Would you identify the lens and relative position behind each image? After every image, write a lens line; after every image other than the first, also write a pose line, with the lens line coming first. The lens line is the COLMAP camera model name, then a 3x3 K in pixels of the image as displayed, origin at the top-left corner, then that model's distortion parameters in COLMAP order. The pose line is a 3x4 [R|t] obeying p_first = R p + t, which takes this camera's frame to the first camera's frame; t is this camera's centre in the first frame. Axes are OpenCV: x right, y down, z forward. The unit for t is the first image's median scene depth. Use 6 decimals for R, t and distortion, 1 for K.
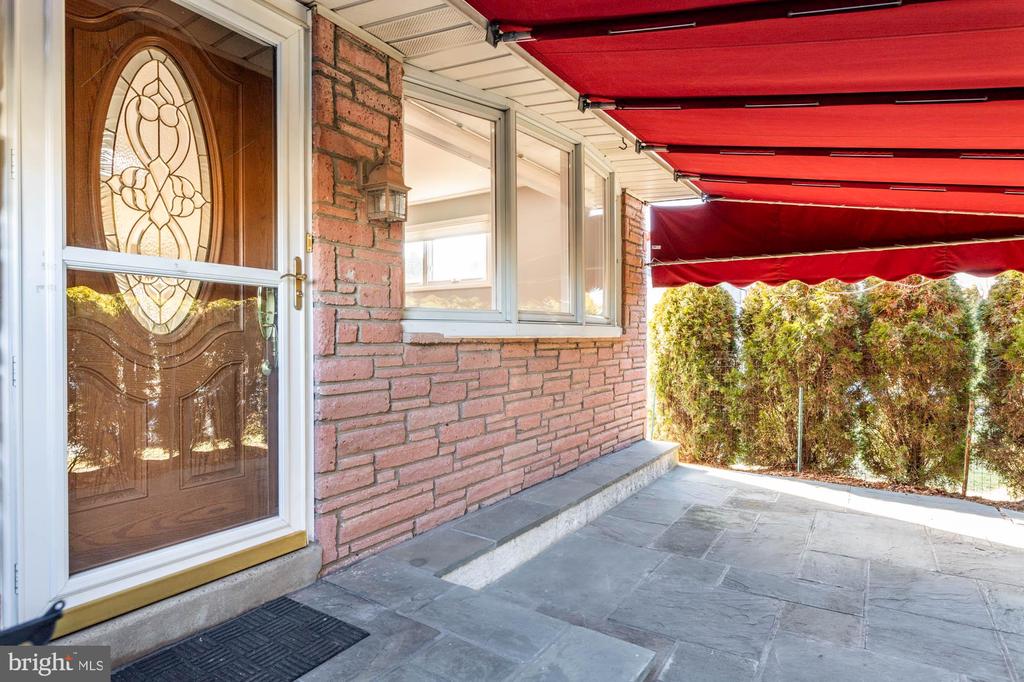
lens RADIAL K [[583.6, 0, 510.3], [0, 583.6, 339.3], [0, 0, 1]] dist [0.008429, 0.000657]
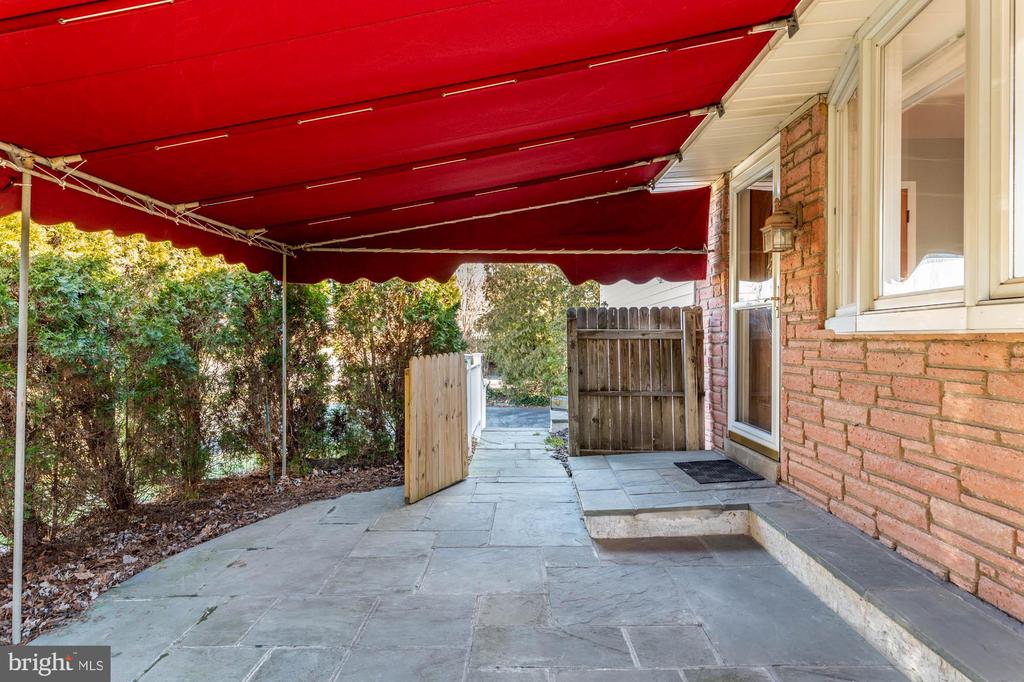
lens RADIAL K [[583.6, 0, 511.9], [0, 583.6, 340.6], [0, 0, 1]] dist [0.008429, 0.000657]
pose [[-0.857045, 0.014557, -0.515036, 0.780163], [0.013434, 0.999892, 0.005907, -0.004705], [0.515067, -0.001856, -0.857148, 1.388913]]
